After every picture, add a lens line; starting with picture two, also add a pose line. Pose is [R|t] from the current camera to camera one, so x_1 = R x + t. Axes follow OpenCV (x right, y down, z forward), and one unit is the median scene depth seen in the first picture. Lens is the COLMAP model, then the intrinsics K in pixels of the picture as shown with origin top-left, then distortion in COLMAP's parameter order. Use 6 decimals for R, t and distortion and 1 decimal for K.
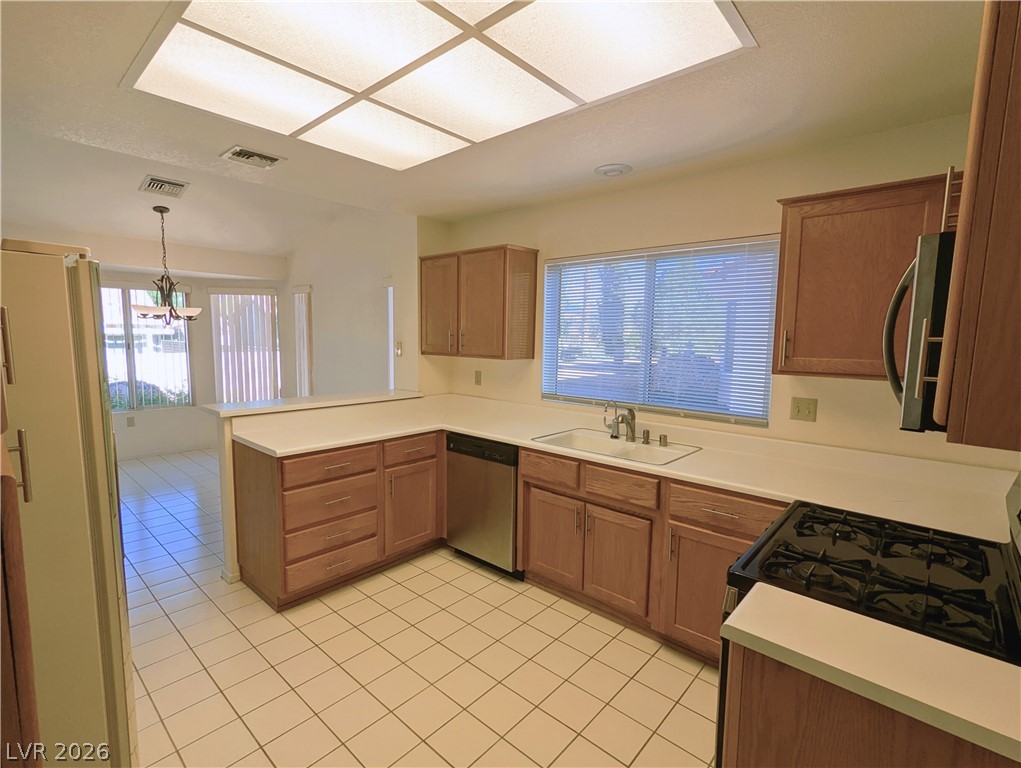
lens RADIAL K [[486.9, 0, 511.4], [0, 486.9, 389.5], [0, 0, 1]] dist [-0.000323, 0.003984]
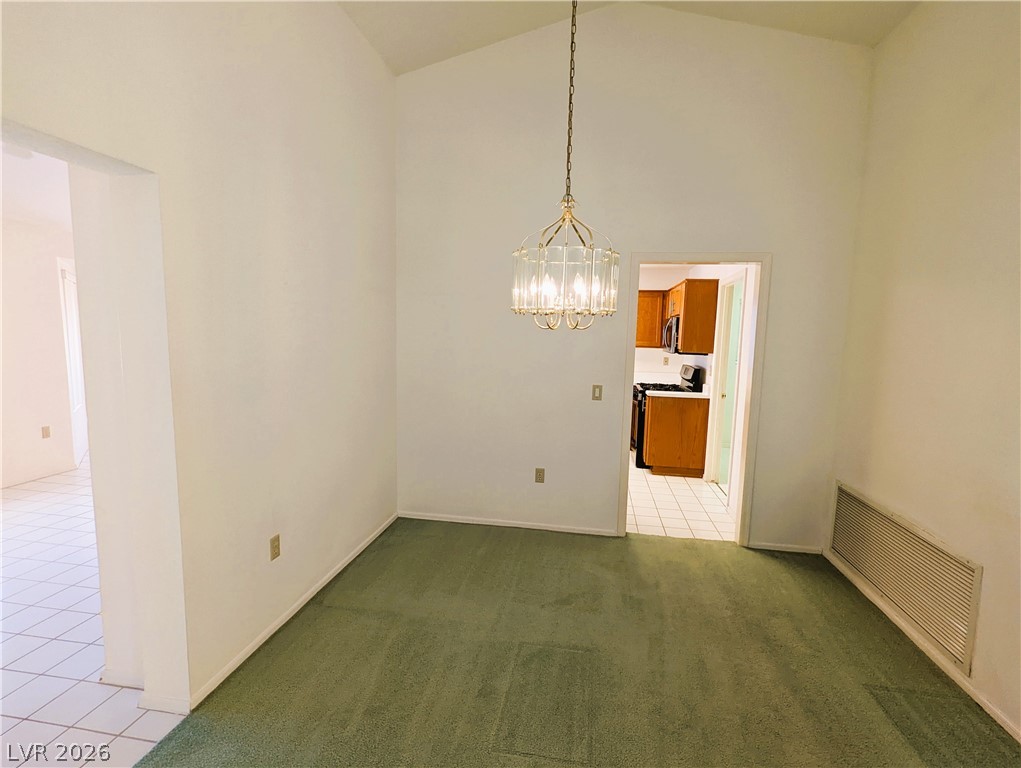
lens RADIAL K [[486.9, 0, 510.6], [0, 486.9, 391.5], [0, 0, 1]] dist [-0.000323, 0.003984]
pose [[0.850144, -0.057597, 0.523391, -1.453031], [0.048617, 0.998340, 0.030894, 0.104625], [-0.524301, -0.000818, 0.851533, -1.079852]]
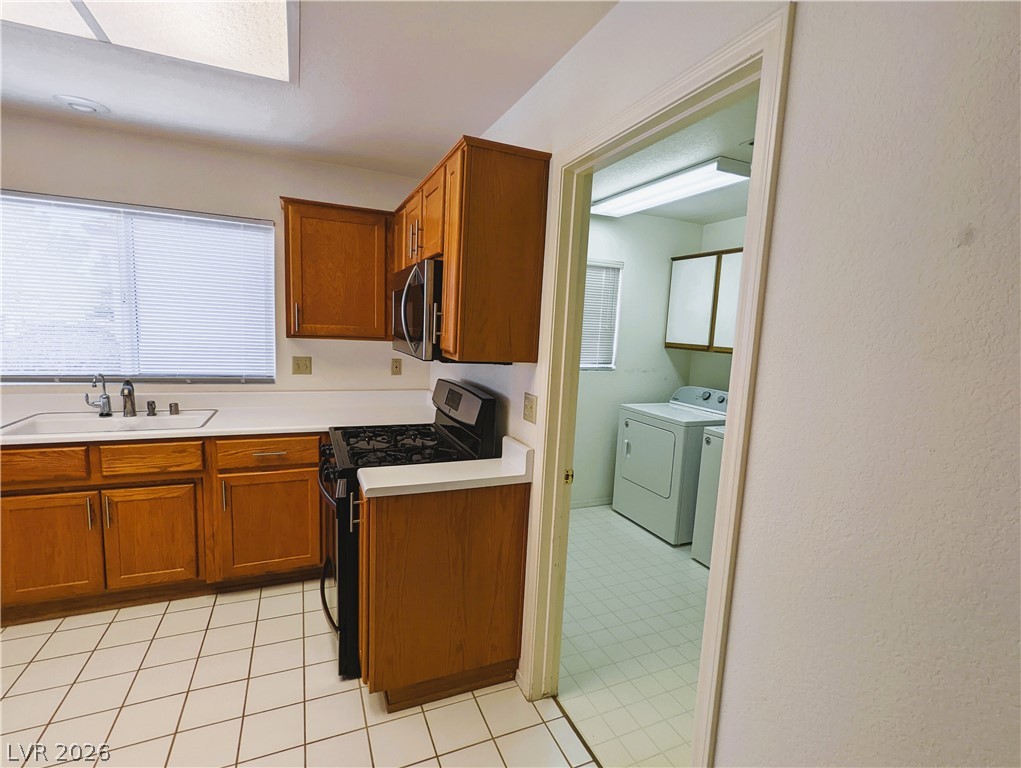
lens RADIAL K [[486.9, 0, 511.0], [0, 486.9, 386.9], [0, 0, 1]] dist [-0.000323, 0.003984]
pose [[0.424633, -0.107411, 0.898972, -0.325645], [0.061089, 0.994074, 0.089918, 0.015117], [-0.903302, 0.016736, 0.428678, -0.049001]]
